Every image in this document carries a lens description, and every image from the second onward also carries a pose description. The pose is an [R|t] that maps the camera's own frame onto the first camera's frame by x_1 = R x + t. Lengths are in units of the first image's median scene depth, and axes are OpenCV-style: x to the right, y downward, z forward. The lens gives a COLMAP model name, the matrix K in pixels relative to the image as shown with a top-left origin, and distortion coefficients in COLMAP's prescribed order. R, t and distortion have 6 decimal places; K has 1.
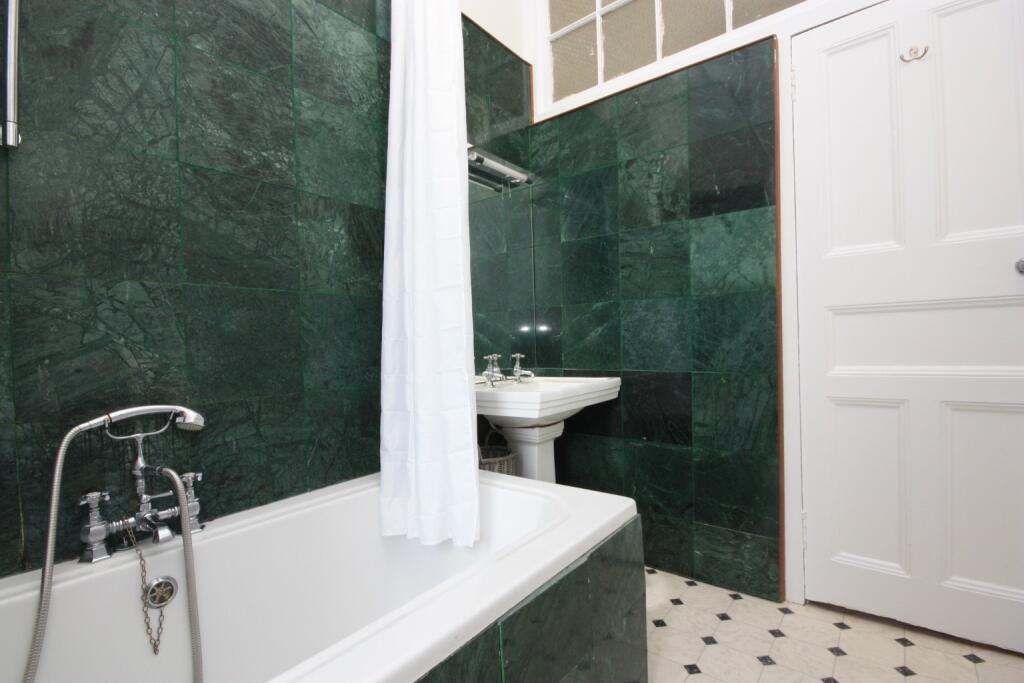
lens RADIAL K [[474.0, 0, 512.6], [0, 474.0, 342.8], [0, 0, 1]] dist [-0.002943, -0.000485]
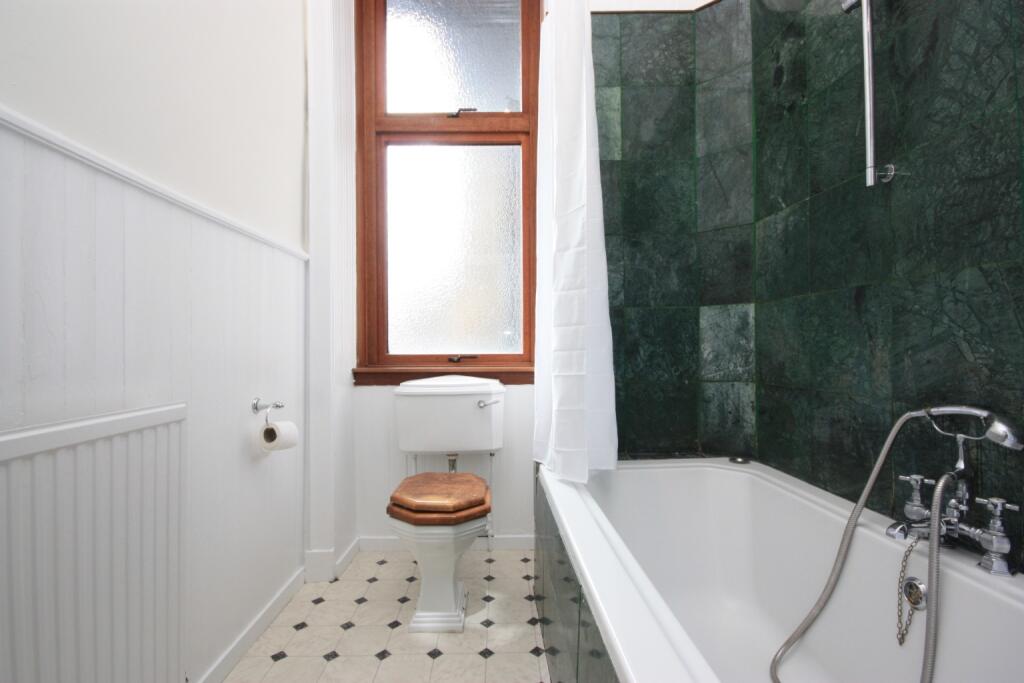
lens RADIAL K [[474.0, 0, 509.4], [0, 474.0, 349.2], [0, 0, 1]] dist [-0.002943, -0.000485]
pose [[-0.750259, 0.035592, -0.660186, 0.474946], [0.032083, 0.999333, 0.017417, -0.017857], [0.660366, -0.008113, -0.750900, 1.107408]]
